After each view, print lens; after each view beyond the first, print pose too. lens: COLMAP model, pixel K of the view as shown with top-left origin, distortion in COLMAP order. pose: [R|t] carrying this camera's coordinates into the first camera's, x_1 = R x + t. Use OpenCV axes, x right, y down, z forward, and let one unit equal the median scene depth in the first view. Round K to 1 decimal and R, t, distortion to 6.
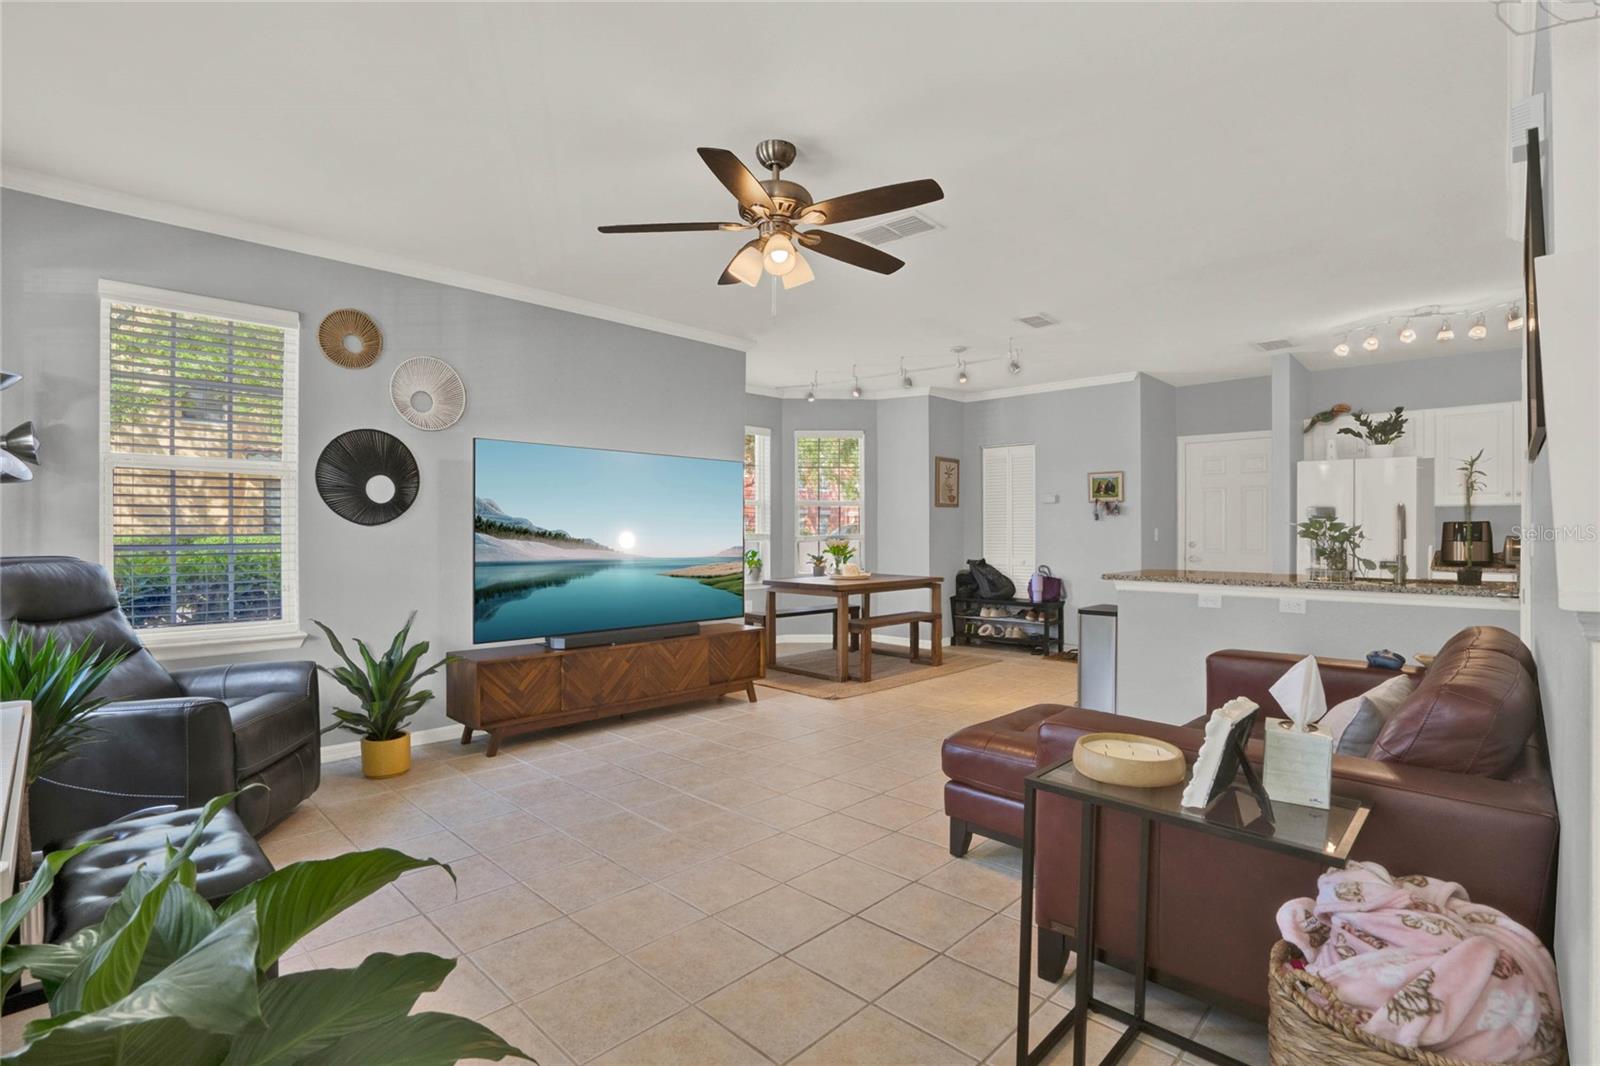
lens RADIAL K [[758.9, 0, 804.1], [0, 758.9, 529.8], [0, 0, 1]] dist [-0.021646, 0.000397]
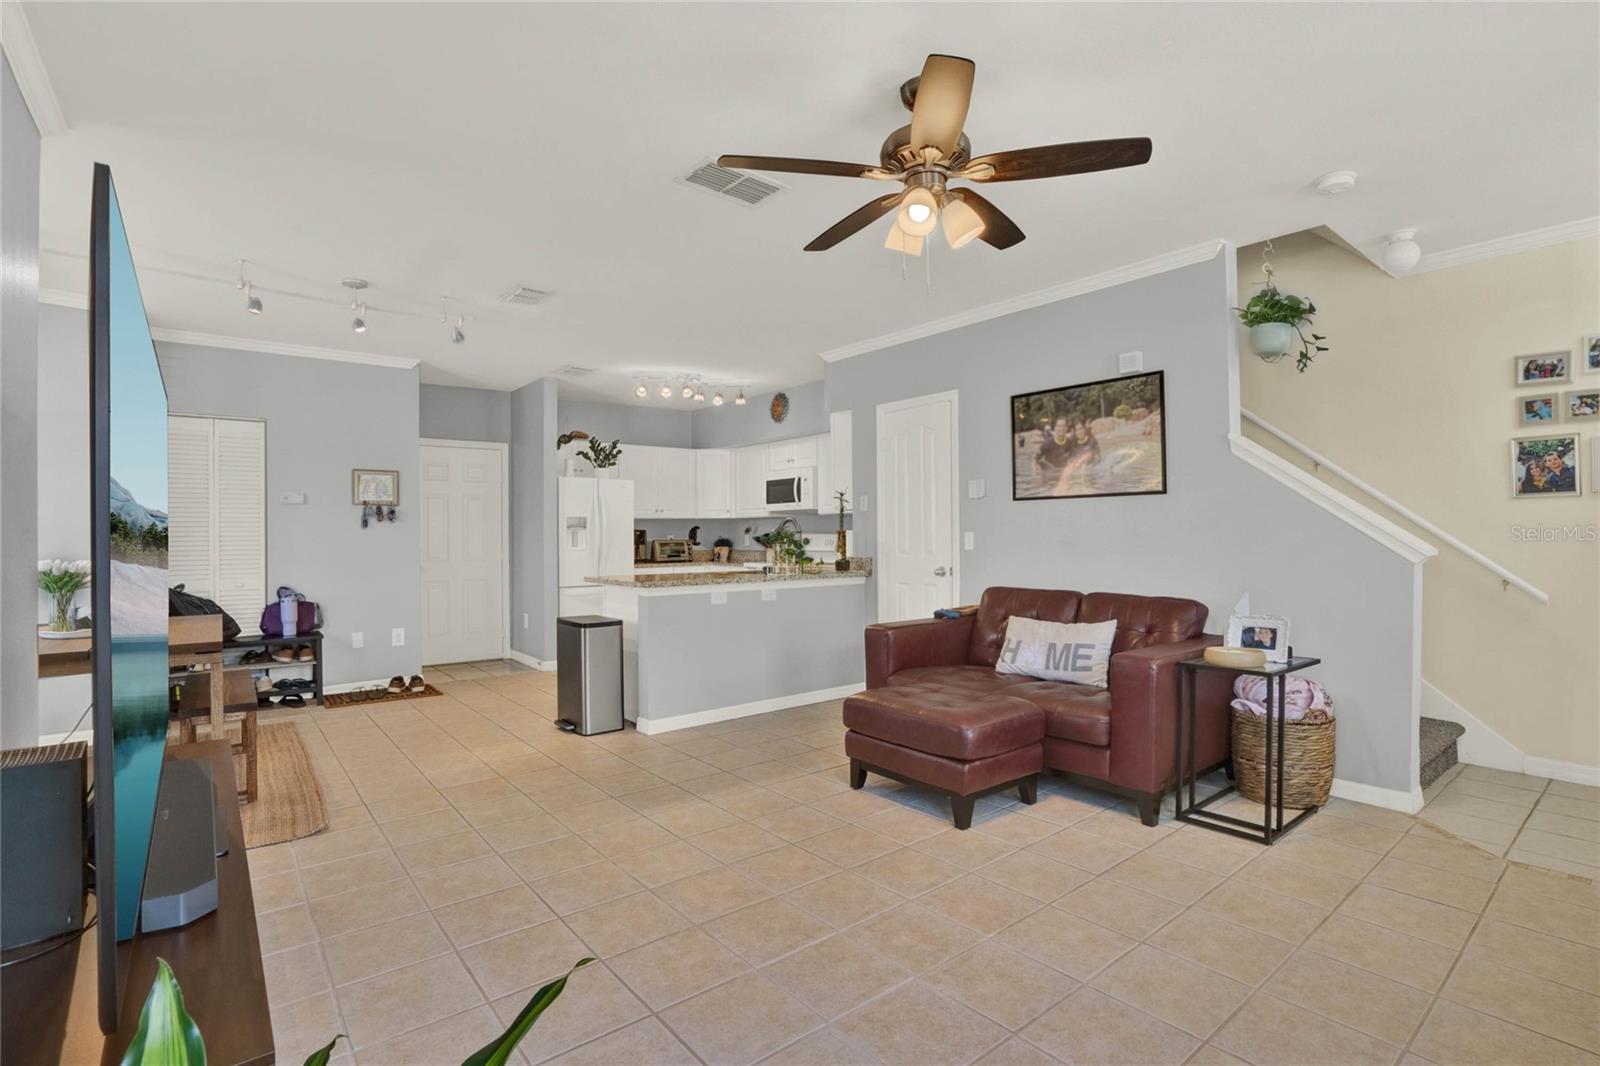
lens RADIAL K [[758.9, 0, 795.9], [0, 758.9, 537.7], [0, 0, 1]] dist [-0.021646, 0.000397]
pose [[0.124951, -0.008603, 0.992126, -0.468754], [0.004885, 0.999956, 0.008056, -0.006088], [-0.992151, 0.003840, 0.124988, 0.548088]]
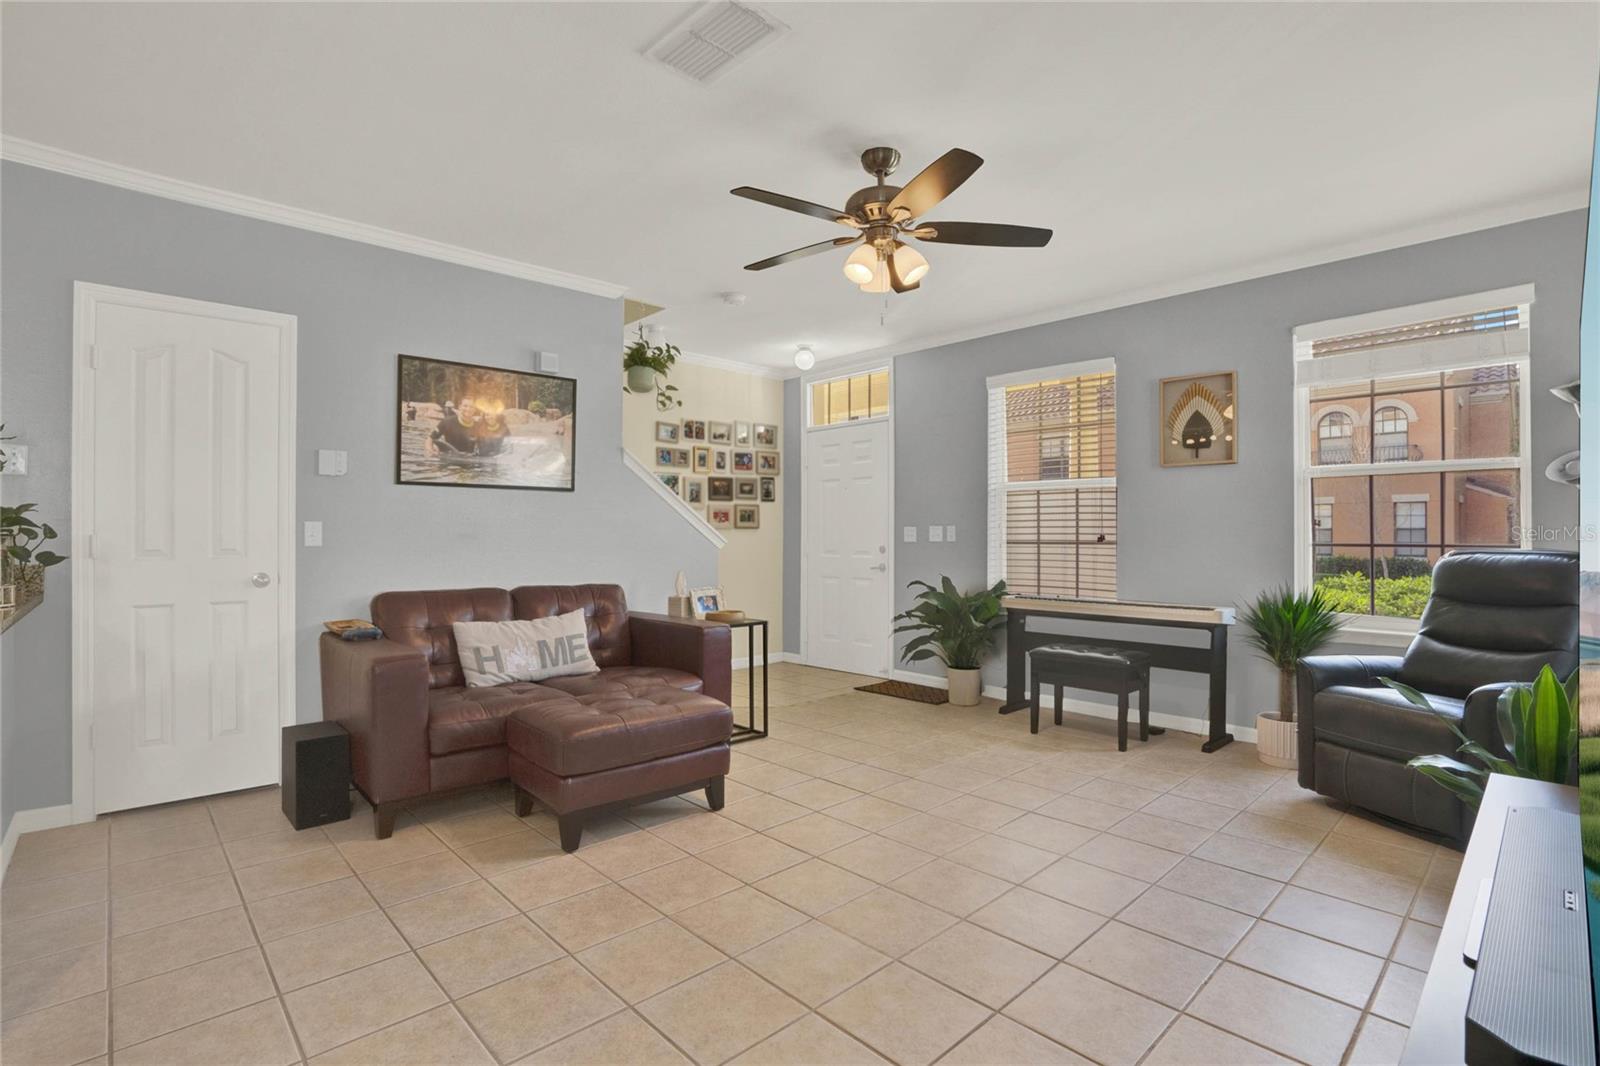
lens RADIAL K [[758.9, 0, 793.0], [0, 758.9, 539.5], [0, 0, 1]] dist [-0.021646, 0.000397]
pose [[-0.997799, -0.004207, 0.066175, 0.004775], [-0.004193, 0.999991, 0.000348, 0.008880], [-0.066176, 0.000070, -0.997808, 1.065767]]
